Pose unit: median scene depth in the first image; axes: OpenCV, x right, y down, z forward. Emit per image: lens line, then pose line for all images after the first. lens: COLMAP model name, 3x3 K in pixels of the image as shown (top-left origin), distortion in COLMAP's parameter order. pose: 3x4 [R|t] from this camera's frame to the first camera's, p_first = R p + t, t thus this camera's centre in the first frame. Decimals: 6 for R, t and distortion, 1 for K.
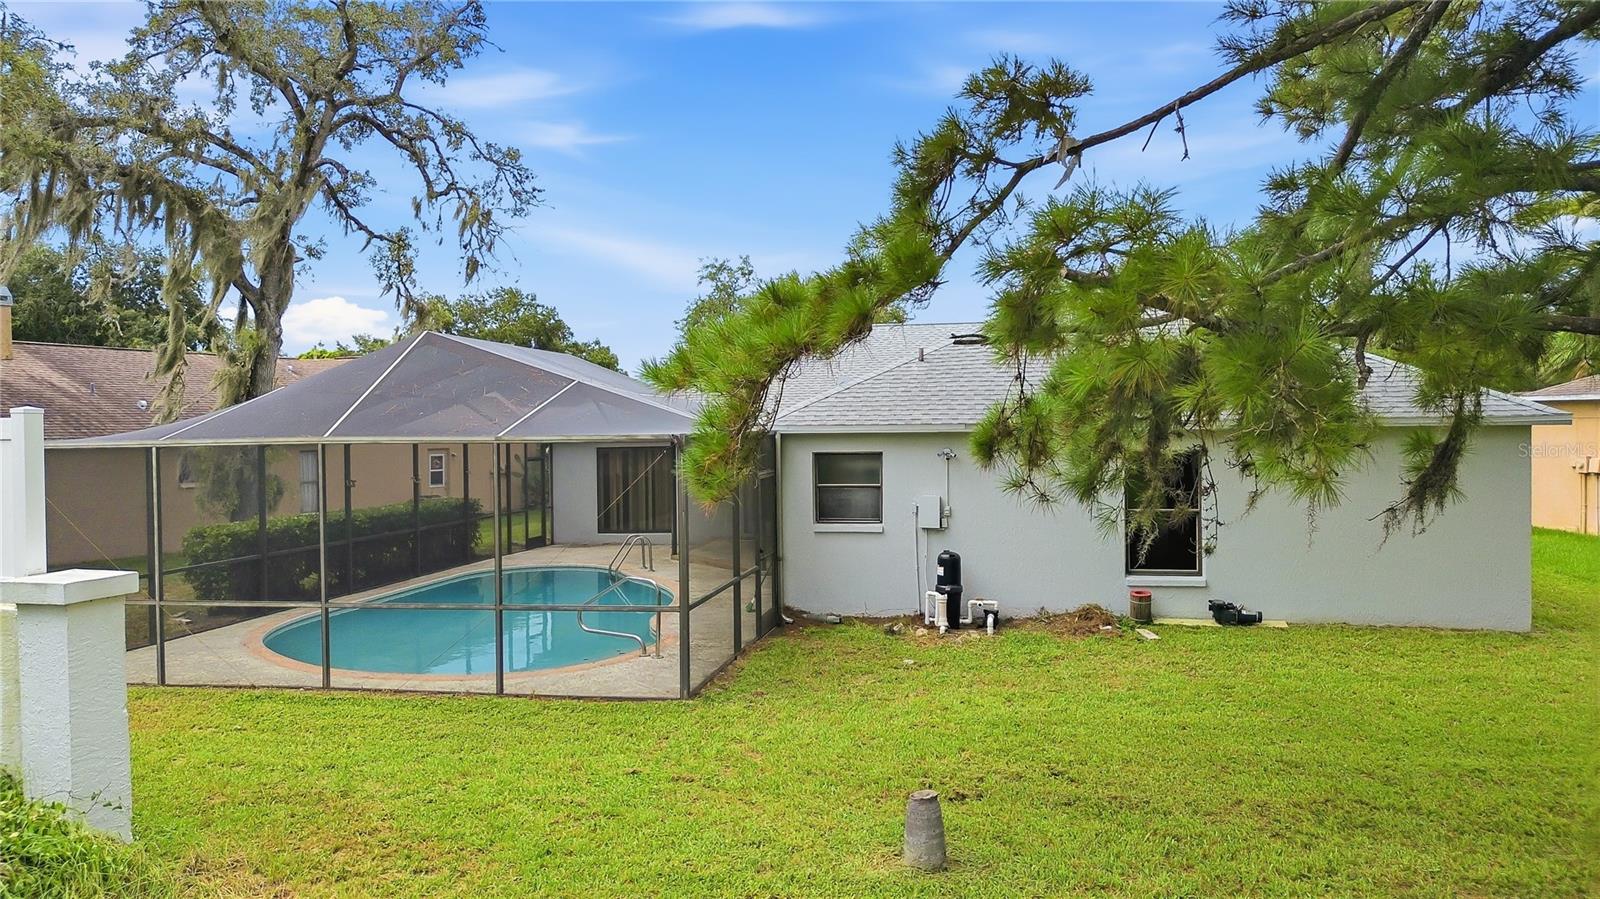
lens RADIAL K [[1141.9, 0, 800.0], [0, 1141.9, 449.5], [0, 0, 1]] dist [0.061378, -0.063543]
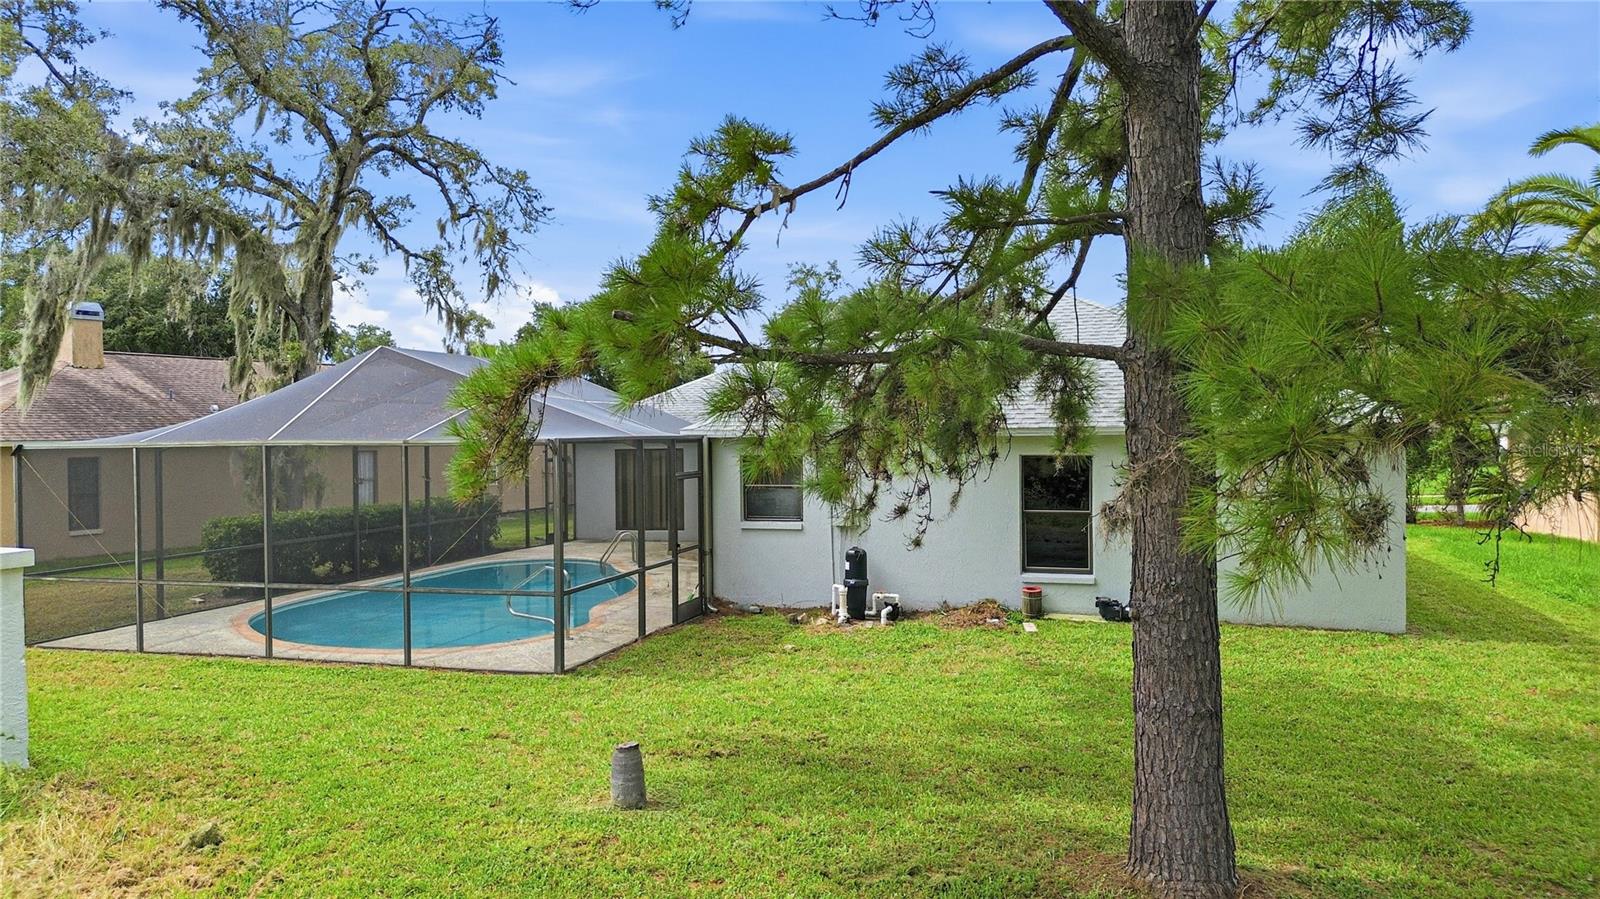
lens RADIAL K [[1135.8, 0, 800.0], [0, 1135.8, 449.5], [0, 0, 1]] dist [0.064023, -0.072600]
pose [[0.994944, 0.005063, -0.100301, 0.126494], [-0.005193, 0.999986, -0.001040, -0.001584], [0.100294, 0.001555, 0.994957, -0.049882]]
